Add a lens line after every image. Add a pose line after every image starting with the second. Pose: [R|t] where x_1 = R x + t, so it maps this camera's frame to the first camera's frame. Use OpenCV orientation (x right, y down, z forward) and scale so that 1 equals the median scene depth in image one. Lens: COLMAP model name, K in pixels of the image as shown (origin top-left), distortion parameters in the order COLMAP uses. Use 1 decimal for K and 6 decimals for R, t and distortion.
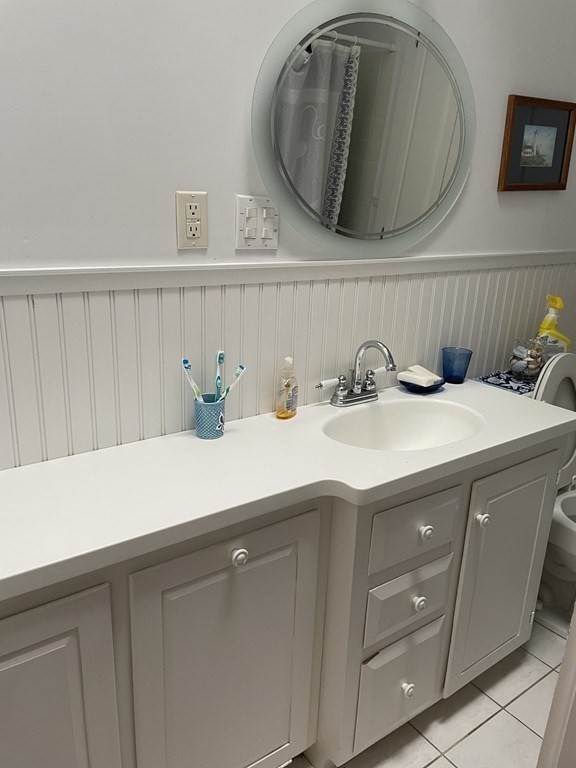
lens RADIAL K [[578.8, 0, 282.5], [0, 578.8, 387.8], [0, 0, 1]] dist [0.034918, -0.026915]
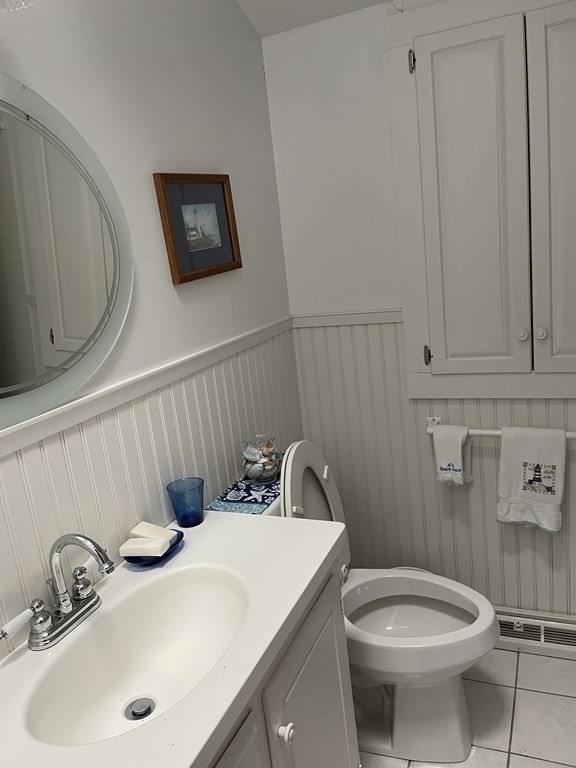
lens RADIAL K [[578.8, 0, 285.6], [0, 578.8, 387.9], [0, 0, 1]] dist [0.034918, -0.026915]
pose [[0.849728, -0.248975, 0.464730, 0.081151], [0.290368, 0.956739, -0.018355, -0.132900], [-0.440055, 0.150540, 0.885262, 0.214427]]
